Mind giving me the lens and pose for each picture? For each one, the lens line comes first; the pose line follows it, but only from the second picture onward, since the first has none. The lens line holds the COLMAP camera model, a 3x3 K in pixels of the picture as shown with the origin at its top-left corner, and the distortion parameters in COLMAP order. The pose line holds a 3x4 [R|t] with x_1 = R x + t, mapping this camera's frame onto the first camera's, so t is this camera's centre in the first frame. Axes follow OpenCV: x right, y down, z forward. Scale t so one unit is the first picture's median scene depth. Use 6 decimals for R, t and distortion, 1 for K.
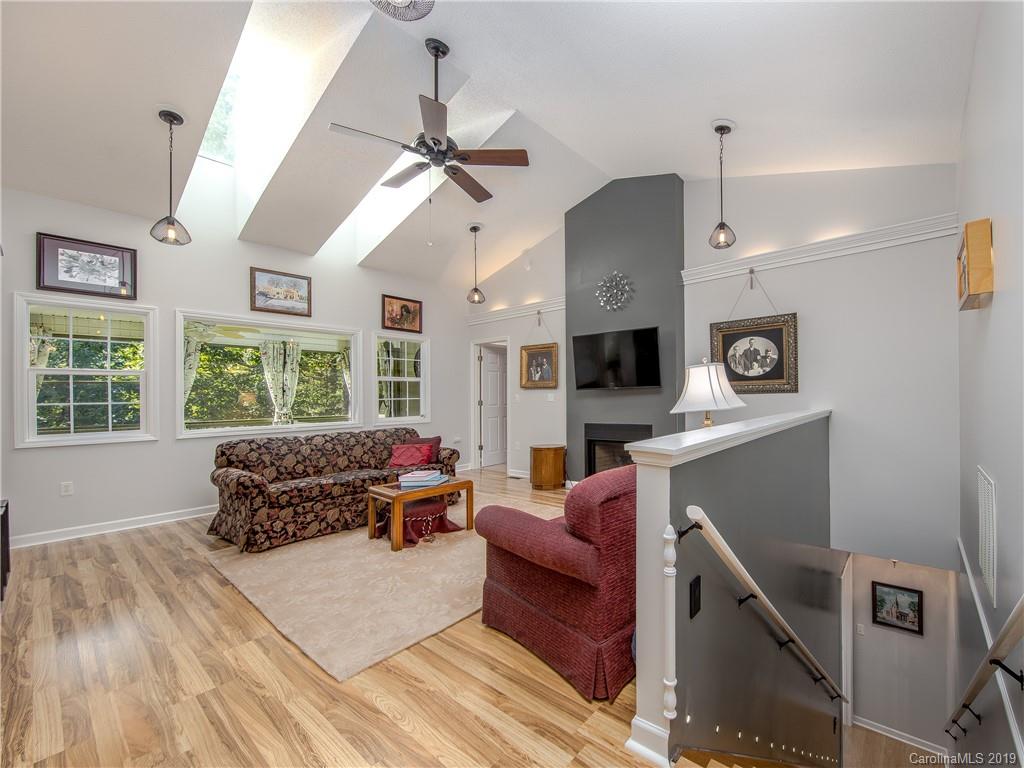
lens RADIAL K [[390.5, 0, 512.0], [0, 390.5, 384.0], [0, 0, 1]] dist [0.007796, -0.000038]
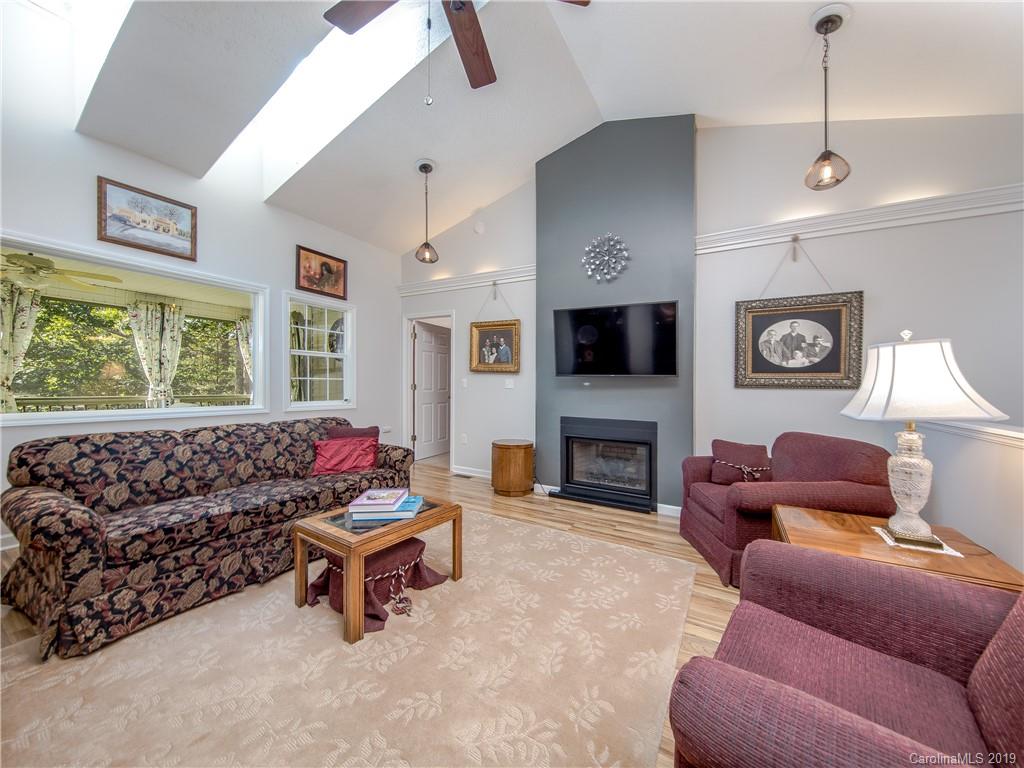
lens RADIAL K [[416.8, 0, 512.6], [0, 416.8, 392.1], [0, 0, 1]] dist [0.002009, -0.005686]
pose [[0.984278, 0.032942, 0.173525, -0.110223], [-0.042585, 0.997731, 0.052147, 0.010471], [-0.171414, -0.058716, 0.983448, 0.226999]]
